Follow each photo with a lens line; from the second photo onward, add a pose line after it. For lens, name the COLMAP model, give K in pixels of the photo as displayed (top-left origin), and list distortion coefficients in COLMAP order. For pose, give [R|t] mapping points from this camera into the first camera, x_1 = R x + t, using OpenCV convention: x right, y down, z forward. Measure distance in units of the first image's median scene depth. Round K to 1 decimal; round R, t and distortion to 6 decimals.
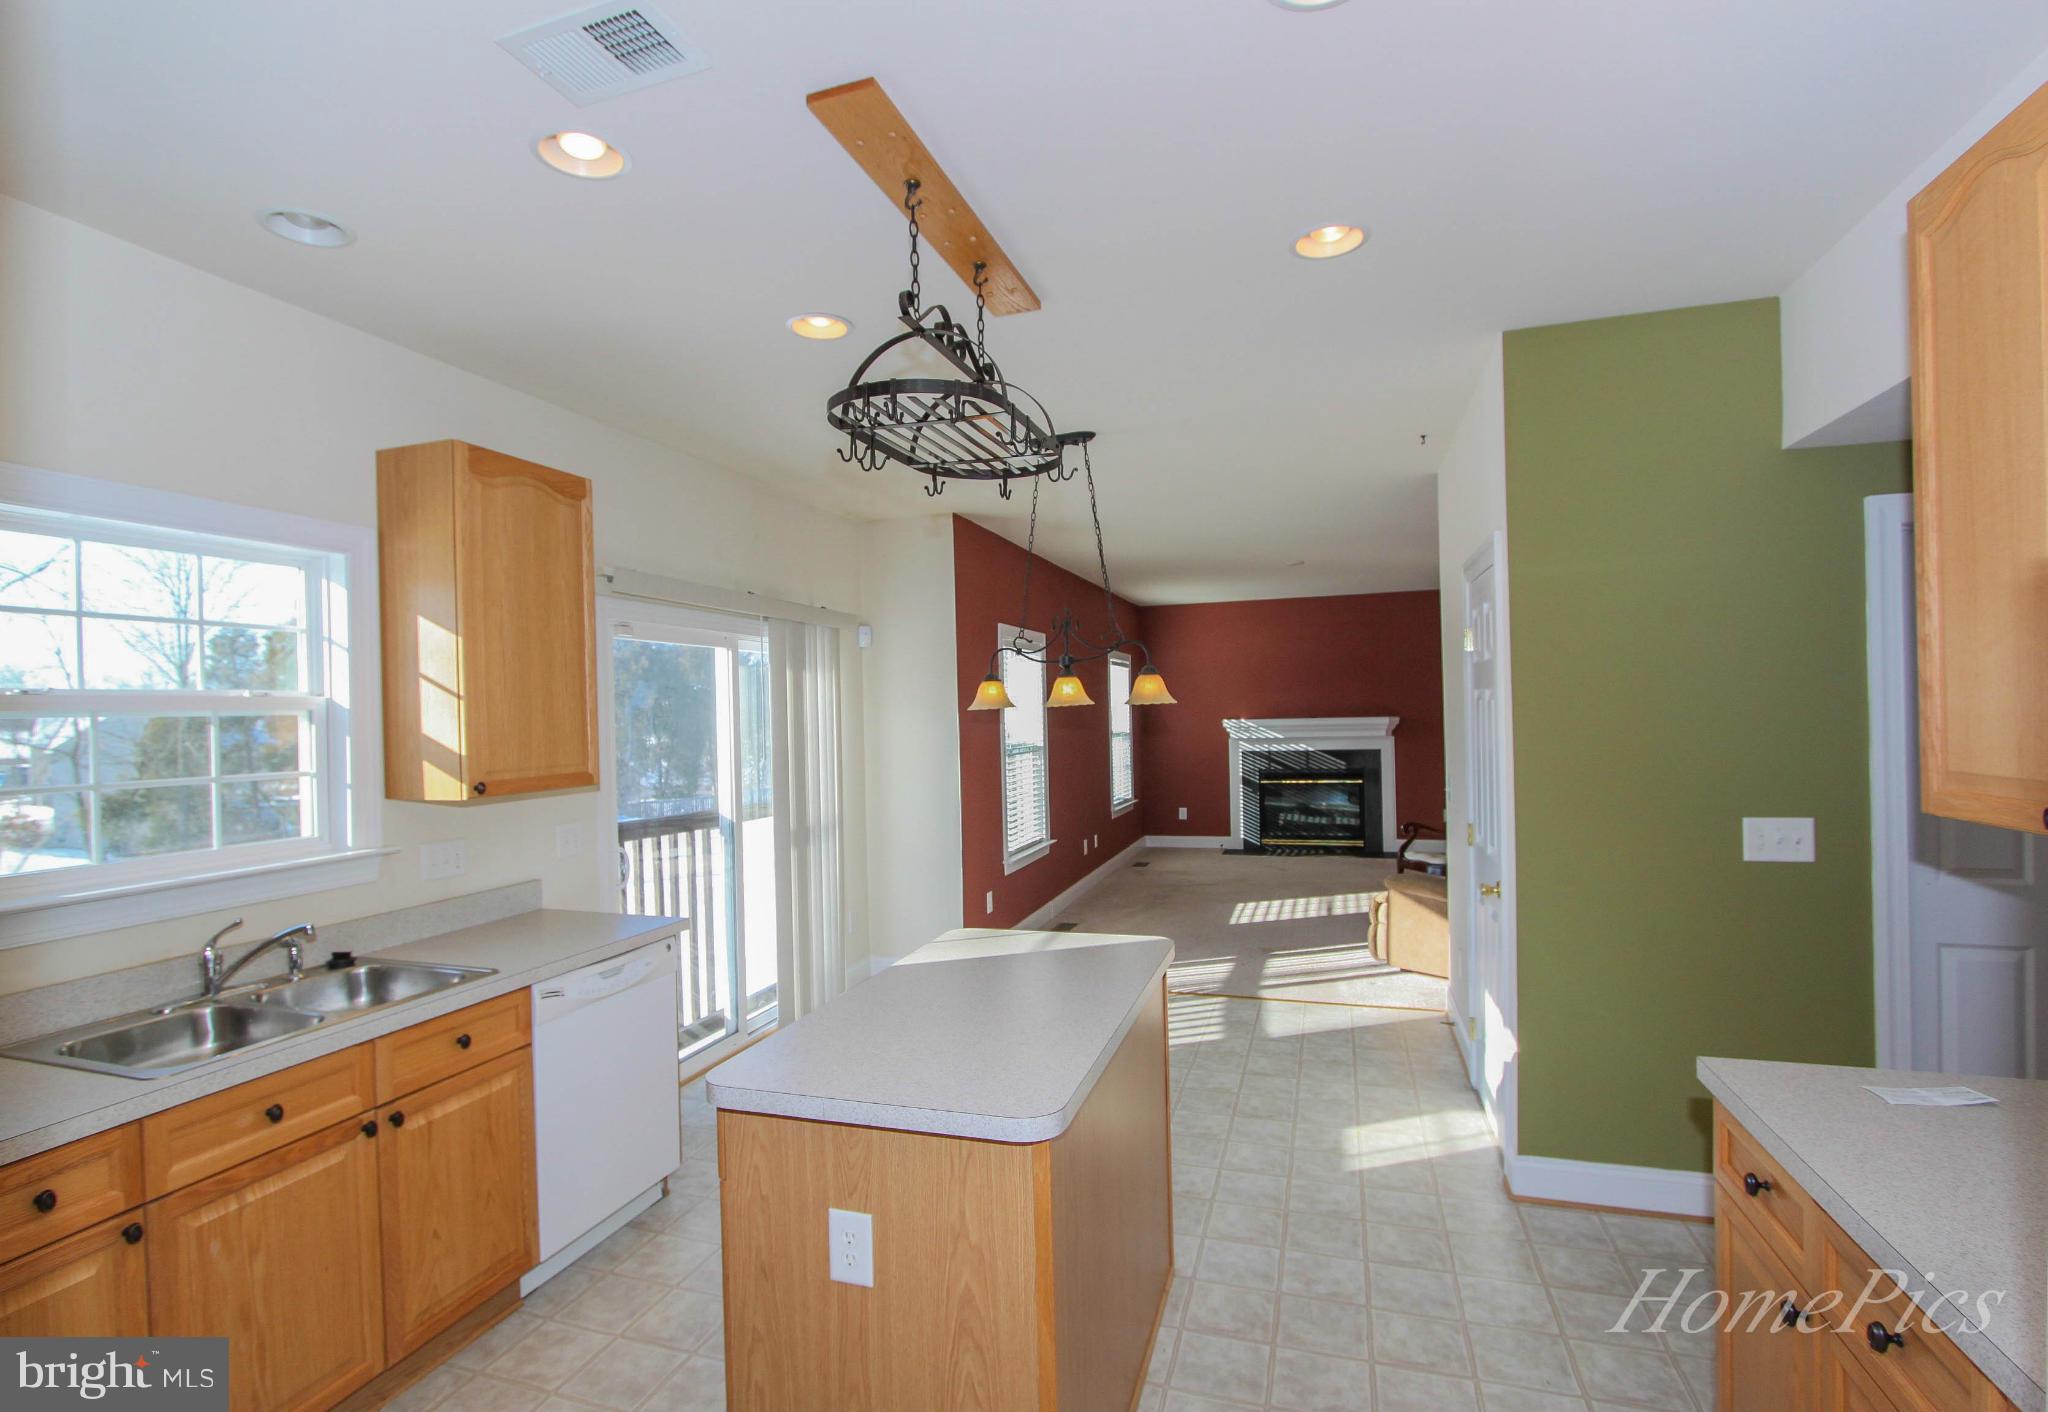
lens RADIAL K [[939.5, 0, 1019.5], [0, 939.5, 717.1], [0, 0, 1]] dist [-0.001467, -0.000190]
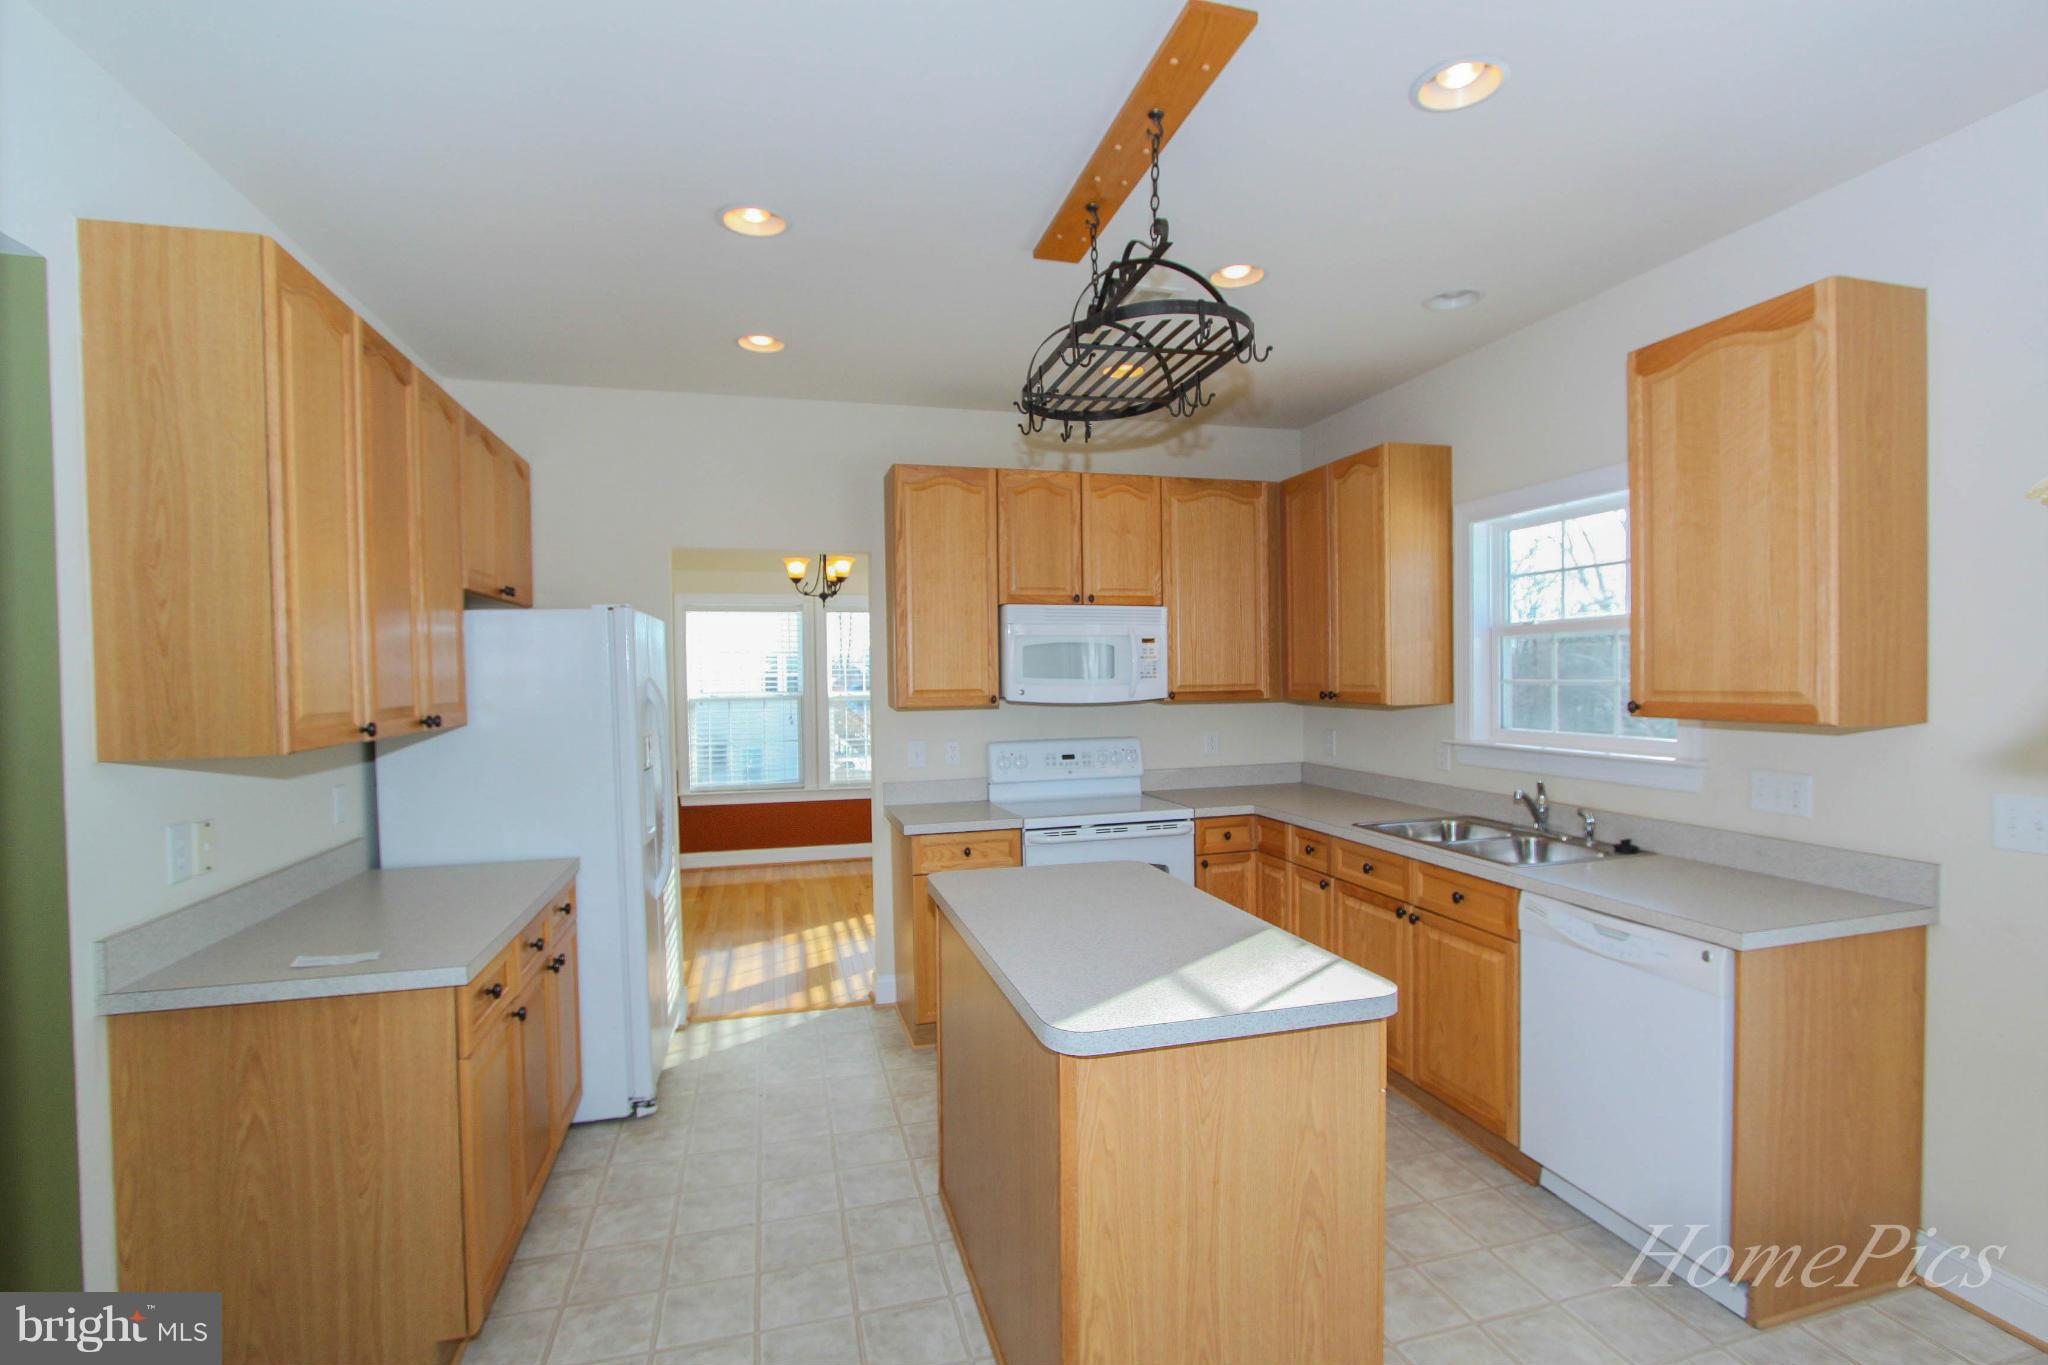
lens RADIAL K [[939.1, 0, 1023.1], [0, 939.1, 684.2], [0, 0, 1]] dist [-0.002343, -0.000297]
pose [[-0.832009, 0.045108, -0.552925, 0.657192], [0.034821, 0.998970, 0.029100, 0.002362], [0.553668, 0.004958, -0.832722, 1.969008]]
